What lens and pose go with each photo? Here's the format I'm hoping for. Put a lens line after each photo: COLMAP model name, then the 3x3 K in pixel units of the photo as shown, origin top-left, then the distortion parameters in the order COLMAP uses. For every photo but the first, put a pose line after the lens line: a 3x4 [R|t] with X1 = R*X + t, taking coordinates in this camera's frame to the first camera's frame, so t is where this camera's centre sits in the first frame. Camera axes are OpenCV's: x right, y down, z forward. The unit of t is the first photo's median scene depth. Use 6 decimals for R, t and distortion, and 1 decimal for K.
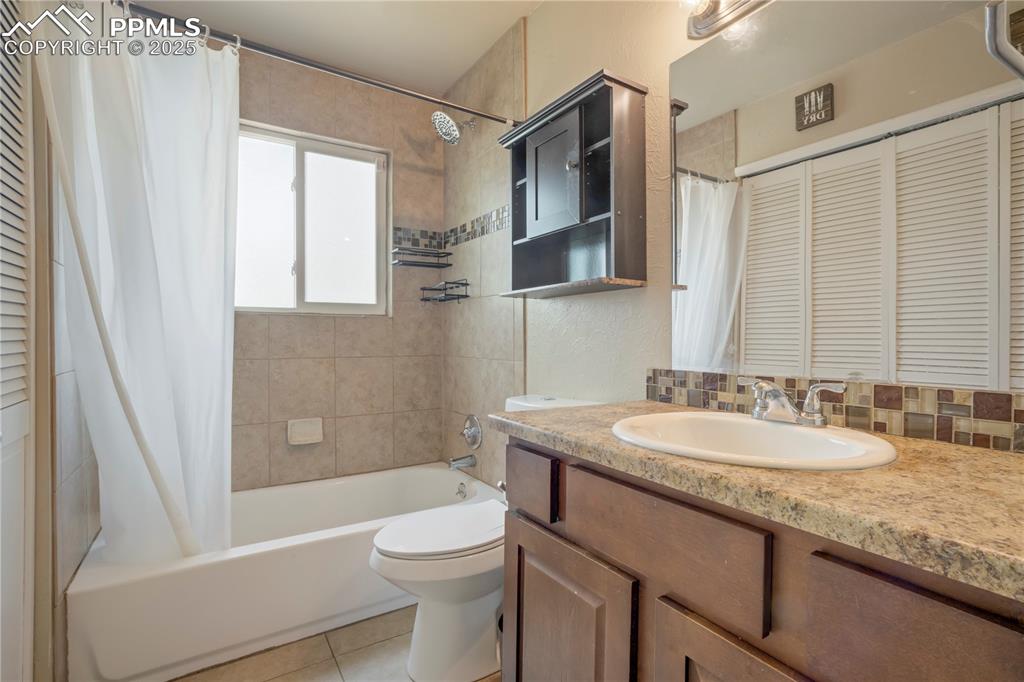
lens RADIAL K [[480.6, 0, 511.5], [0, 480.6, 340.8], [0, 0, 1]] dist [-0.019415, 0.006985]
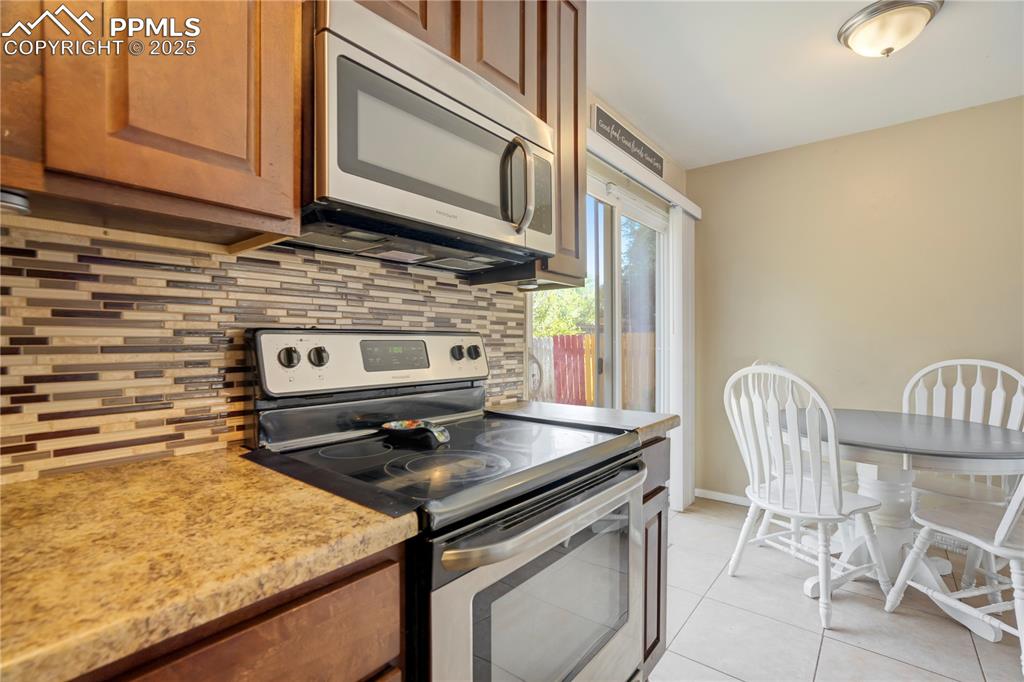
lens RADIAL K [[480.6, 0, 507.1], [0, 480.6, 341.8], [0, 0, 1]] dist [-0.019415, 0.006985]
pose [[-0.323083, -0.006899, 0.946345, -0.477657], [0.002664, 0.999963, 0.008199, -0.095311], [-0.946367, 0.005170, -0.323053, 0.938565]]
